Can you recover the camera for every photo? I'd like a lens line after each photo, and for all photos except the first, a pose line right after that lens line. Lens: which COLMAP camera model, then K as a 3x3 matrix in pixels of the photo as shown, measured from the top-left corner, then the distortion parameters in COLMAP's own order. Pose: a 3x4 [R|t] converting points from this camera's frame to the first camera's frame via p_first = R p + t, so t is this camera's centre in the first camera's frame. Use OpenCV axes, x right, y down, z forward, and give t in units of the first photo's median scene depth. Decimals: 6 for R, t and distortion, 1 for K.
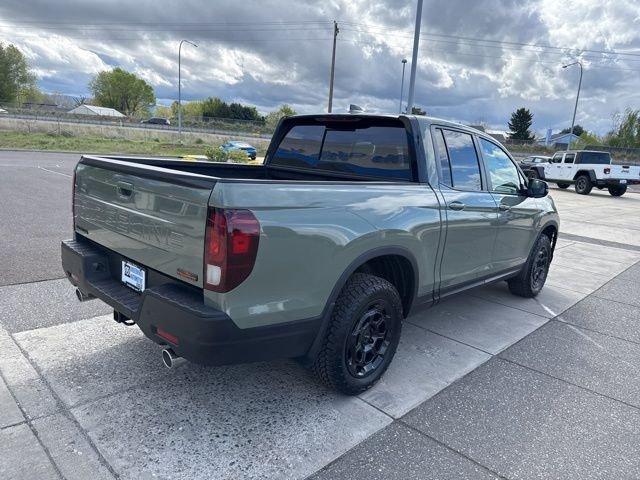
lens RADIAL K [[447.7, 0, 323.8], [0, 447.7, 239.8], [0, 0, 1]] dist [0.051327, -0.068235]
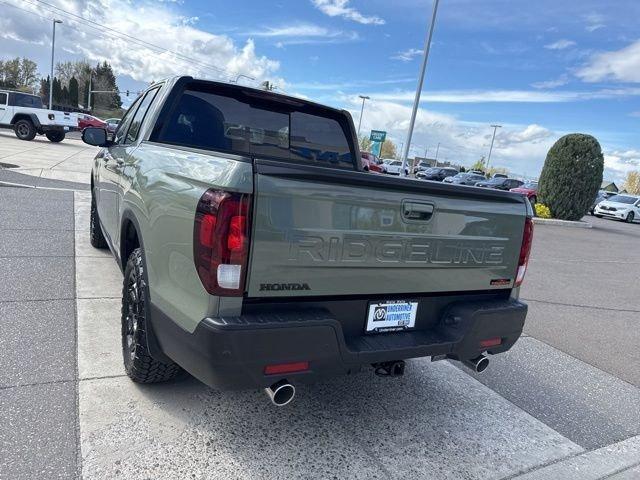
lens RADIAL K [[454.7, 0, 328.9], [0, 454.7, 239.3], [0, 0, 1]] dist [0.023858, -0.035987]
pose [[0.300031, -0.195291, 0.933725, -0.212594], [0.069531, 0.980693, 0.182773, -0.037585], [-0.951392, 0.010085, 0.307817, 0.153132]]
